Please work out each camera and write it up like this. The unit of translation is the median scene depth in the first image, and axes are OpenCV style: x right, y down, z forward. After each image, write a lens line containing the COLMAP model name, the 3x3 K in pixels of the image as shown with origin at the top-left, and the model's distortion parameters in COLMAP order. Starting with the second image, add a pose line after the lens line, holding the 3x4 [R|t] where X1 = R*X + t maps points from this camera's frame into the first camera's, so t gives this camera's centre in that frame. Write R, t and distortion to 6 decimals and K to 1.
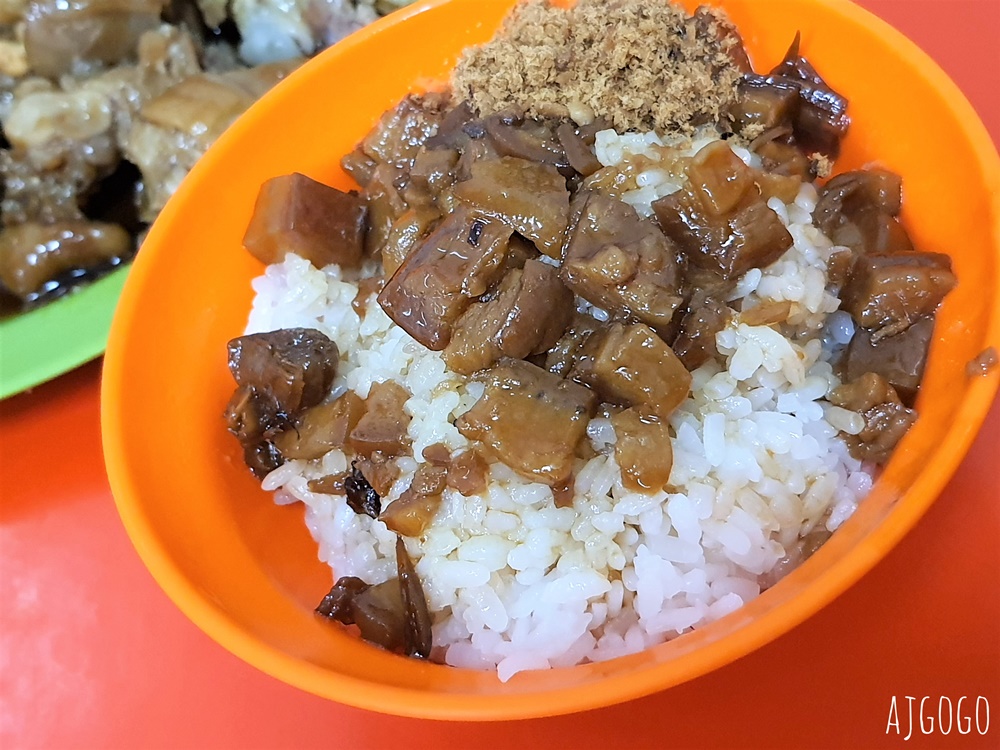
lens RADIAL K [[1545.2, 0, 498.4], [0, 1545.2, 374.7], [0, 0, 1]] dist [-0.080548, 0.000000]
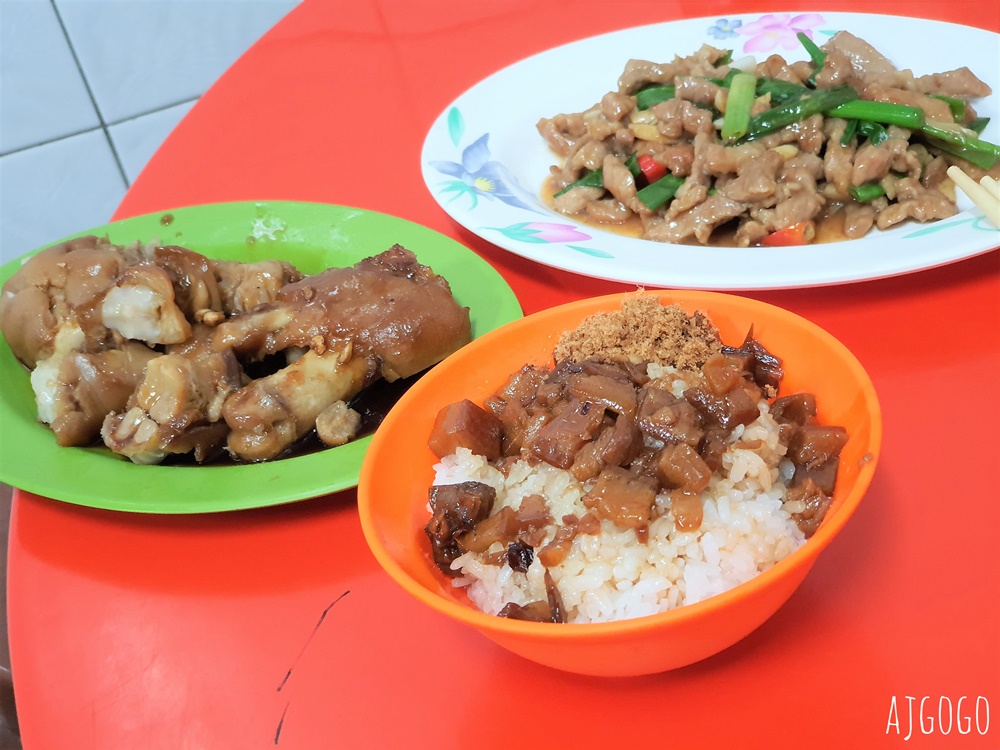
lens RADIAL K [[1523.9, 0, 500.5], [0, 1523.9, 375.1], [0, 0, 1]] dist [0.026683, 0.000000]
pose [[0.997519, 0.026446, 0.065243, -0.232505], [-0.002030, 0.937182, -0.348834, 0.496243], [-0.070370, 0.347836, 0.934911, -0.680171]]
